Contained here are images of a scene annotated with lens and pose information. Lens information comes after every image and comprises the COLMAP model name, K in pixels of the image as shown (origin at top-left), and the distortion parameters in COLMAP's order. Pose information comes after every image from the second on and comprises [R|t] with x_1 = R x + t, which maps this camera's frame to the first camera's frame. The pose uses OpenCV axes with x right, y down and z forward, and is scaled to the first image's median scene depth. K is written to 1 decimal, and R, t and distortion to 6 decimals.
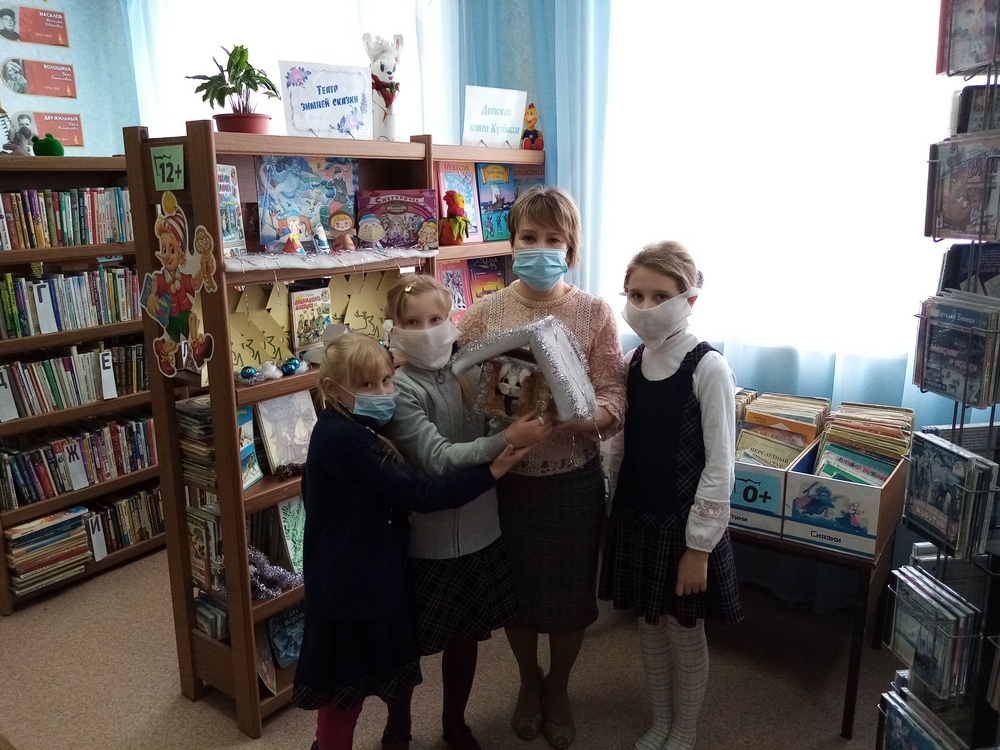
lens RADIAL K [[862.4, 0, 499.2], [0, 862.4, 379.5], [0, 0, 1]] dist [0.019981, -0.016956]
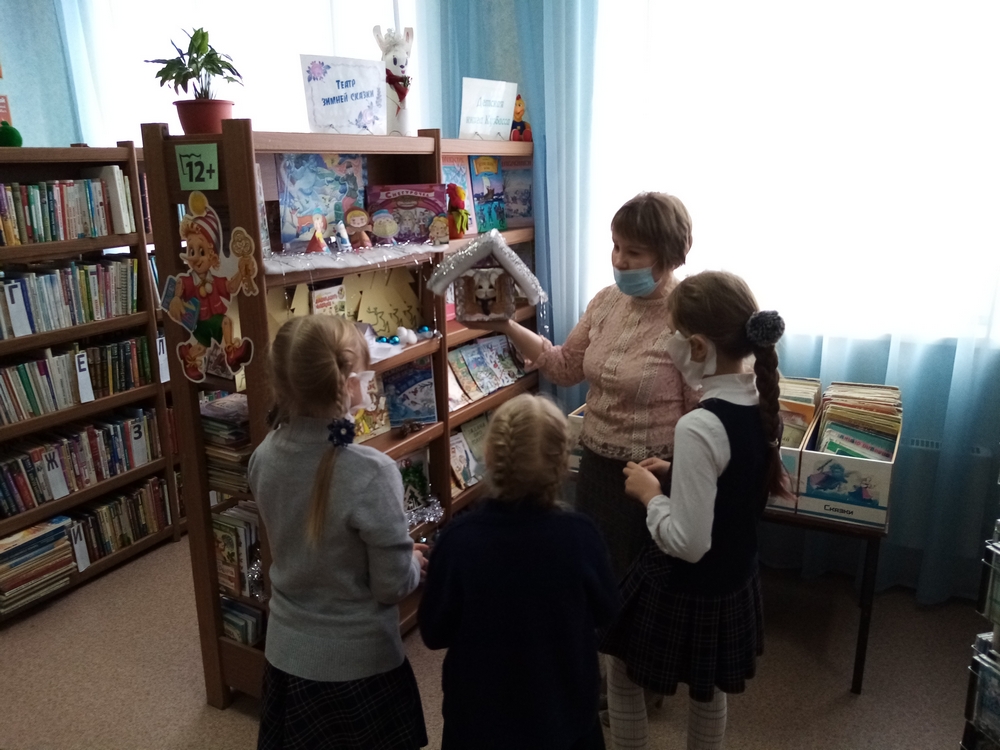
lens RADIAL K [[862.4, 0, 471.9], [0, 862.4, 375.8], [0, 0, 1]] dist [0.019981, -0.016956]
pose [[0.990576, -0.034078, 0.132659, -0.186555], [0.030183, 0.999055, 0.031263, -0.028558], [-0.133599, -0.026964, 0.990669, -0.001531]]
